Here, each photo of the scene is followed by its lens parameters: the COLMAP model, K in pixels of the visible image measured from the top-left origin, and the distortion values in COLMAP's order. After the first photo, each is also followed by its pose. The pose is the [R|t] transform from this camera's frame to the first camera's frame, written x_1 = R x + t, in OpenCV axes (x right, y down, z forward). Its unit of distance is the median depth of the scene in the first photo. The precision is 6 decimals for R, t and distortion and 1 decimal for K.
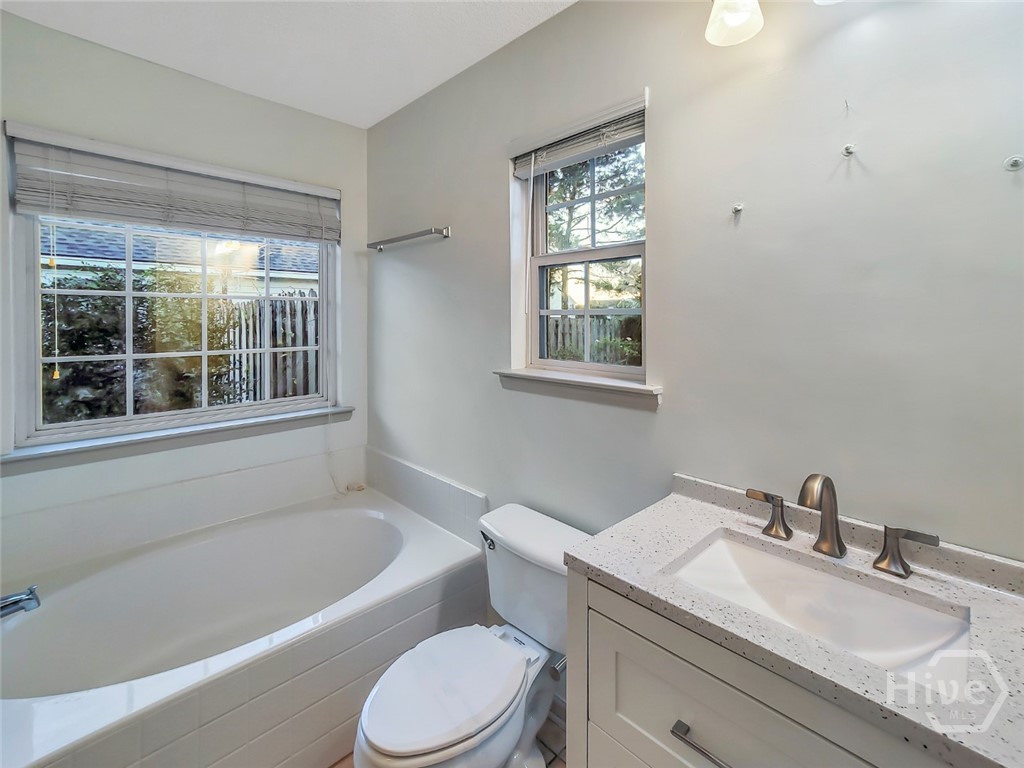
lens RADIAL K [[468.4, 0, 526.7], [0, 468.4, 331.6], [0, 0, 1]] dist [-0.017409, 0.010611]
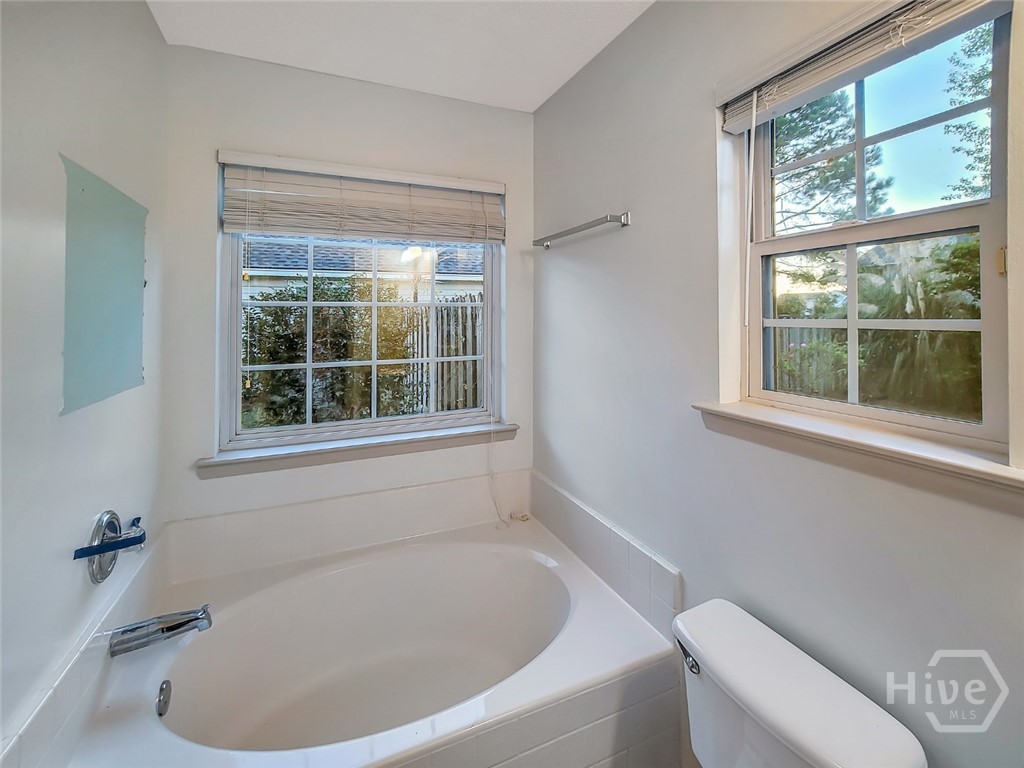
lens RADIAL K [[439.1, 0, 527.5], [0, 439.1, 318.9], [0, 0, 1]] dist [-0.020008, 0.008720]
pose [[0.932801, -0.000880, -0.360392, -0.053847], [-0.003288, 0.999935, -0.010951, -0.032432], [0.360378, 0.011400, 0.932737, 0.229915]]
